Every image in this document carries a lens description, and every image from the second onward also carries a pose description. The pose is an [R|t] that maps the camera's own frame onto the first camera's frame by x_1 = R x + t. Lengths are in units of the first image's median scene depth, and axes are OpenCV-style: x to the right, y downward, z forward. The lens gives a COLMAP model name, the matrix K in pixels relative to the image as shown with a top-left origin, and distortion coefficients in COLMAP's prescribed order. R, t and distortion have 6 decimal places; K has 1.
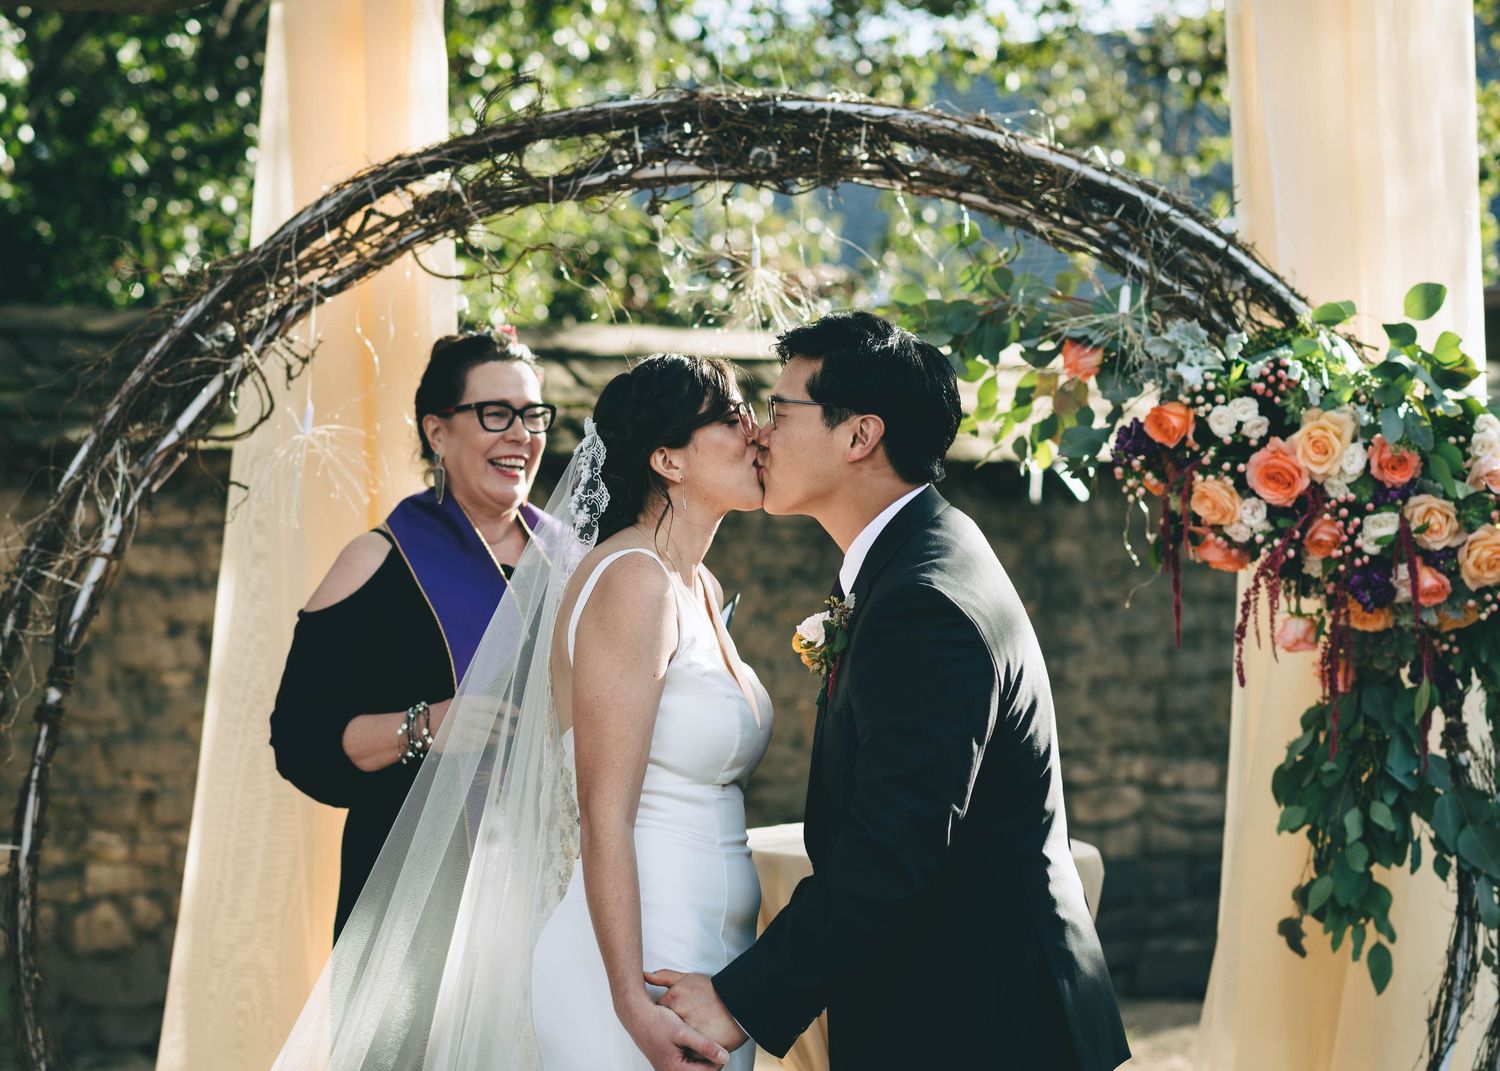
lens RADIAL K [[3888.7, 0, 716.5], [0, 3888.7, 546.7], [0, 0, 1]] dist [-0.045208, 0.000000]
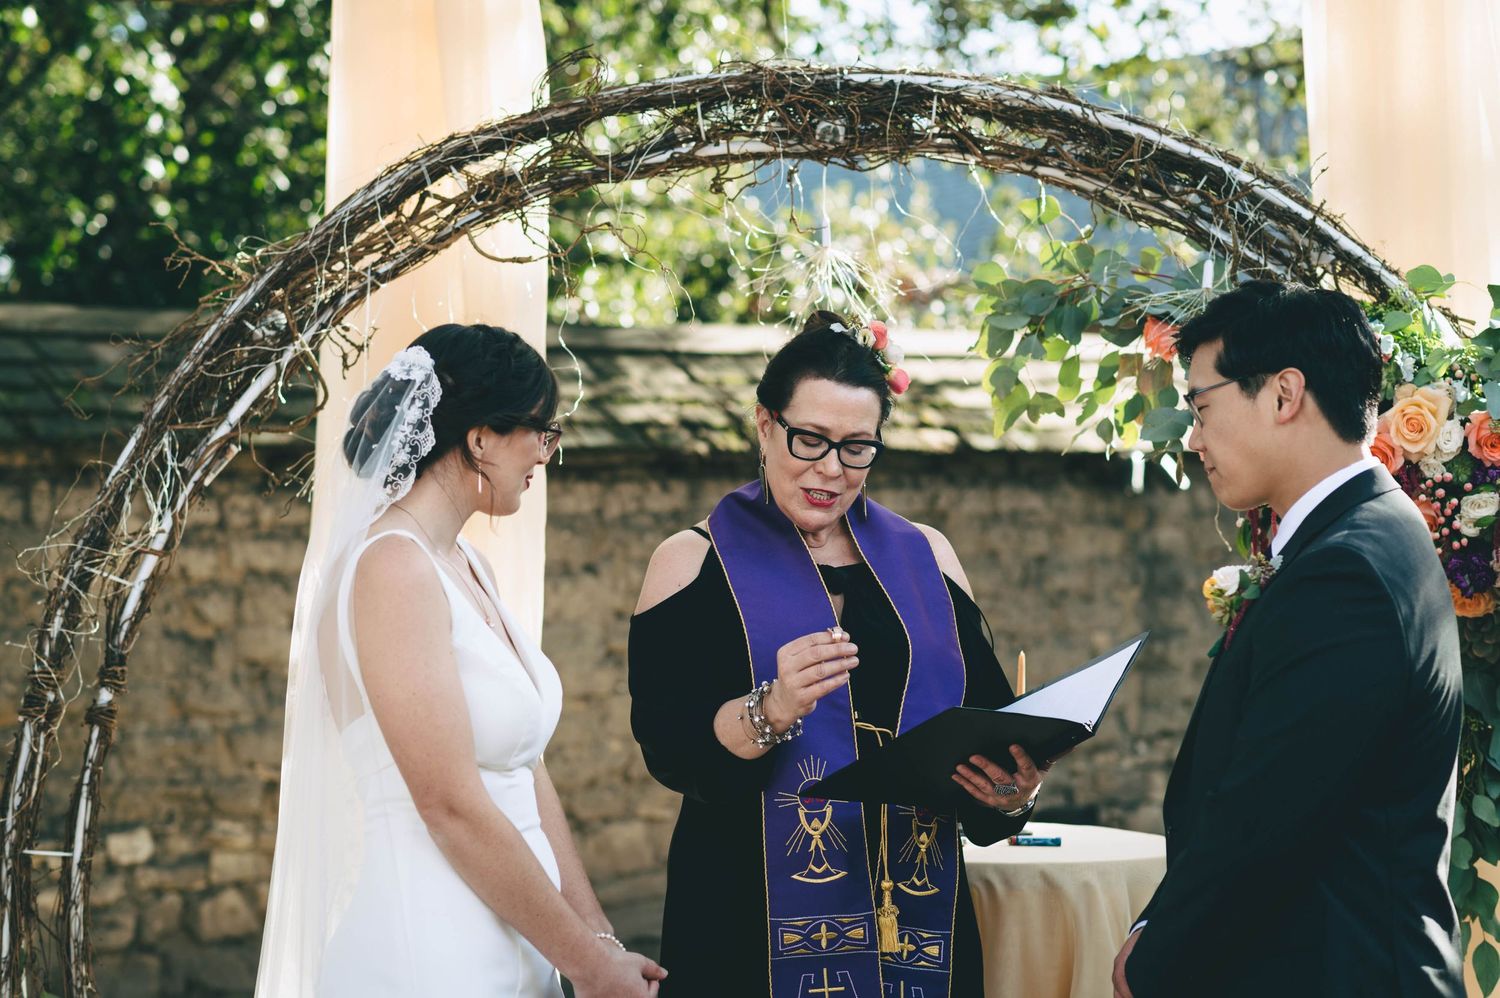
lens RADIAL K [[3522.7, 0, 734.9], [0, 3522.7, 501.4], [0, 0, 1]] dist [-0.009030, 0.000000]
pose [[0.999248, -0.010972, -0.037185, 0.019843], [0.010574, 0.999885, -0.010865, 0.000784], [0.037300, 0.010464, 0.999249, 0.125486]]
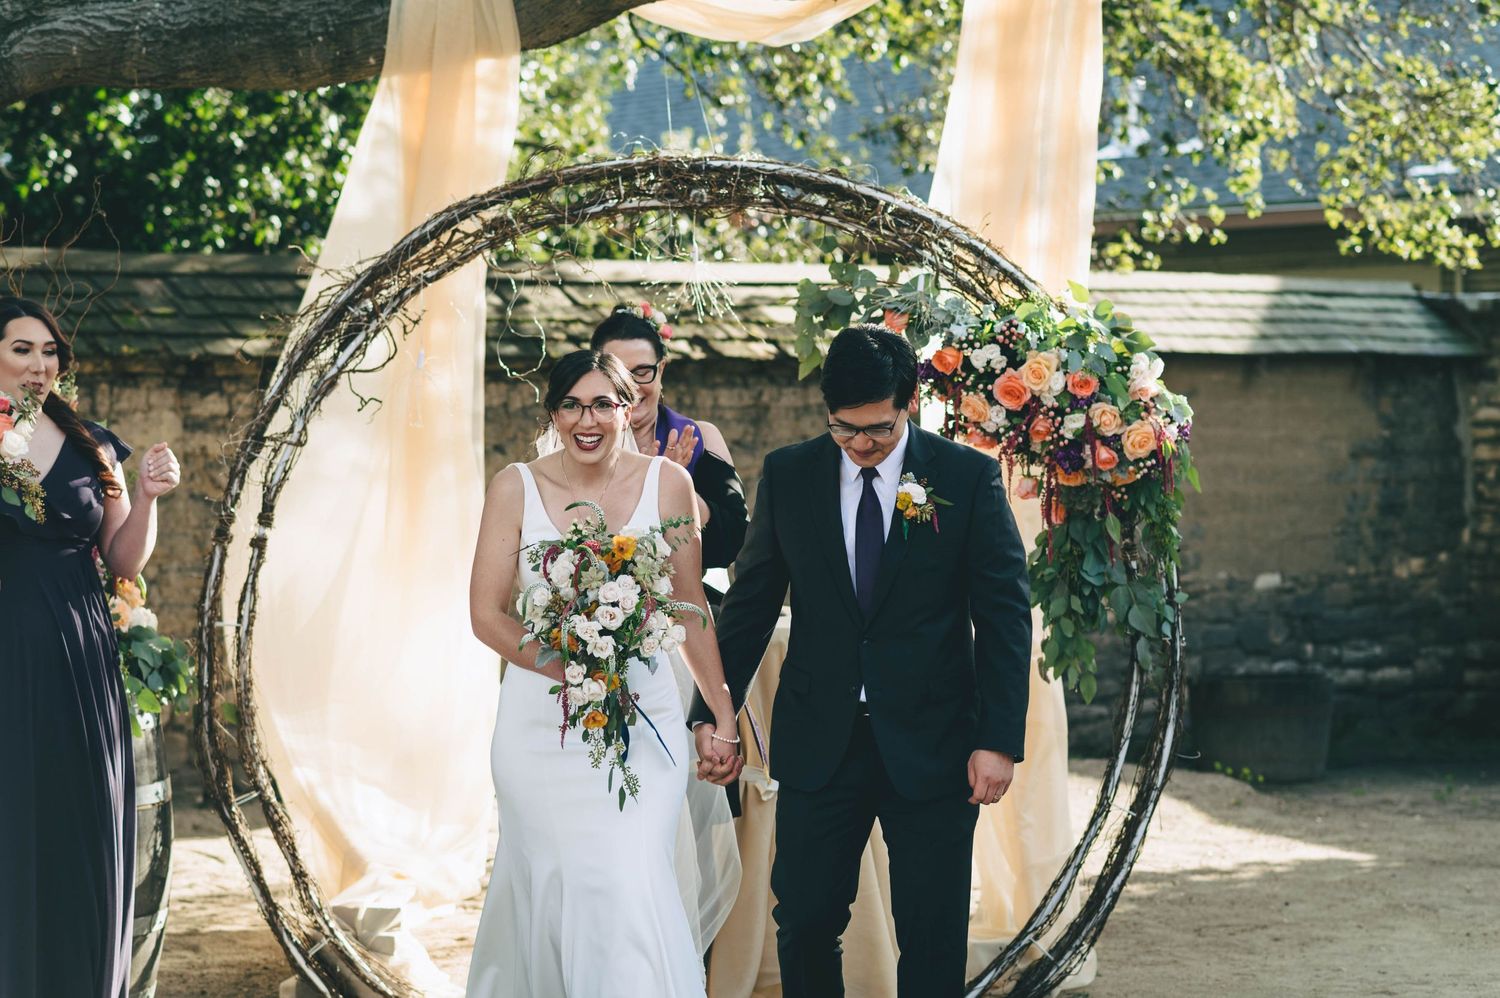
lens RADIAL K [[3522.7, 0, 793.7], [0, 3522.7, 452.7], [0, 0, 1]] dist [-0.009030, 0.000000]
pose [[0.999560, -0.005906, 0.029085, 0.008264], [0.005549, 0.999908, 0.012370, -0.010950], [-0.029155, -0.012203, 0.999500, -0.469032]]
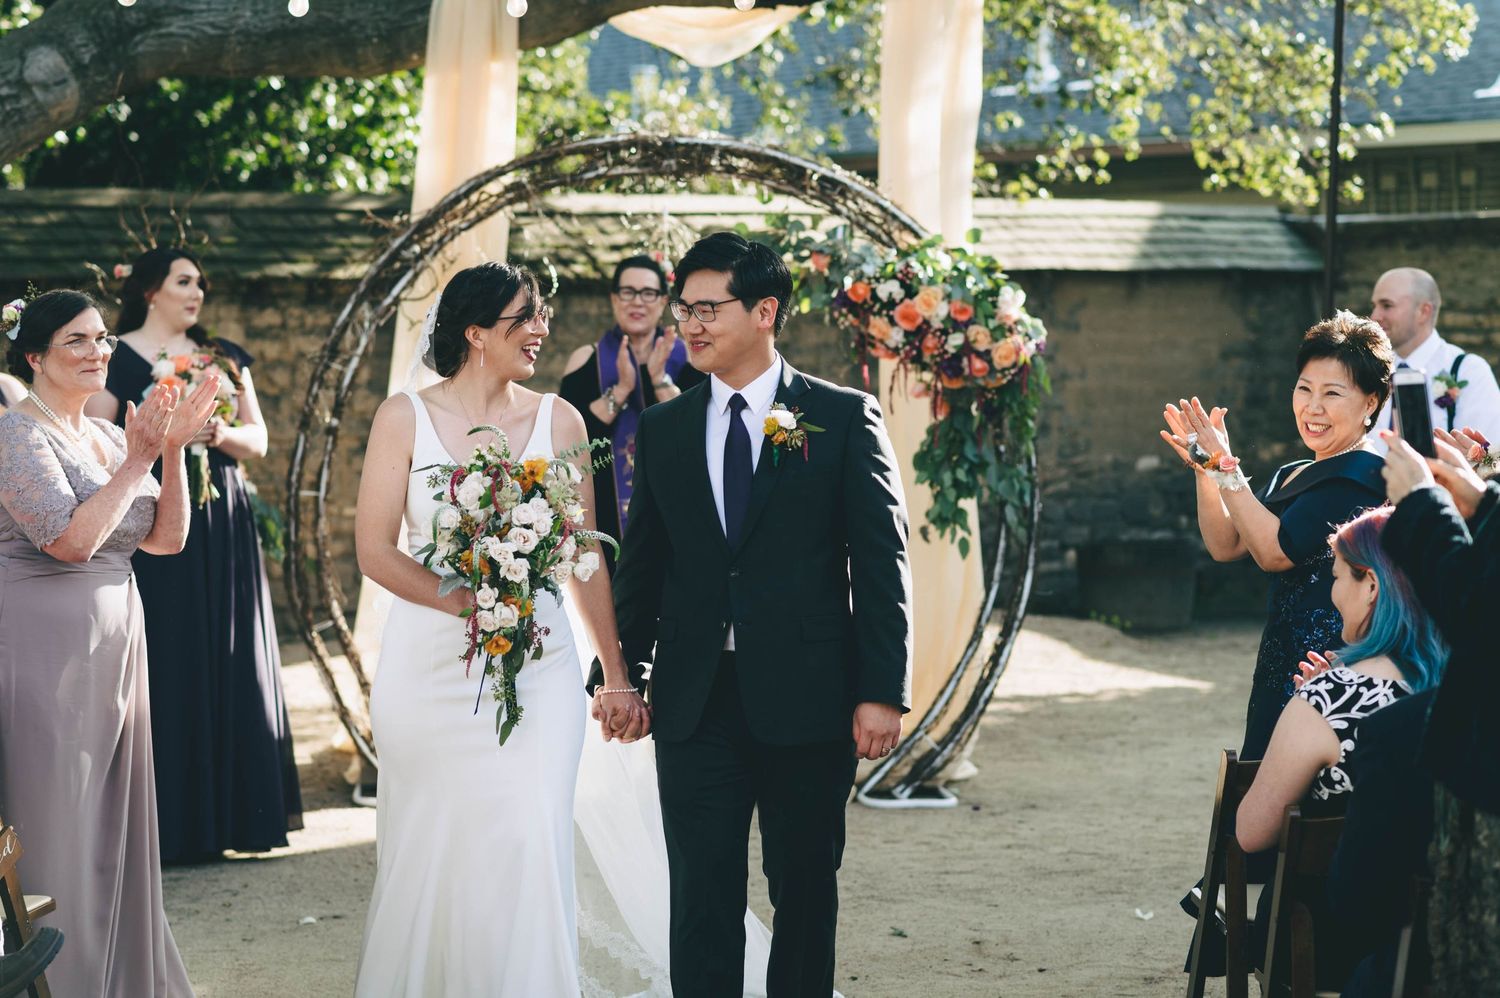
lens RADIAL K [[3522.7, 0, 746.2], [0, 3522.7, 492.4], [0, 0, 1]] dist [-0.009030, 0.000000]
pose [[0.999628, -0.006147, 0.026587, 0.001947], [0.004641, 0.998402, 0.056325, -0.030217], [-0.026890, -0.056181, 0.998058, -0.917965]]
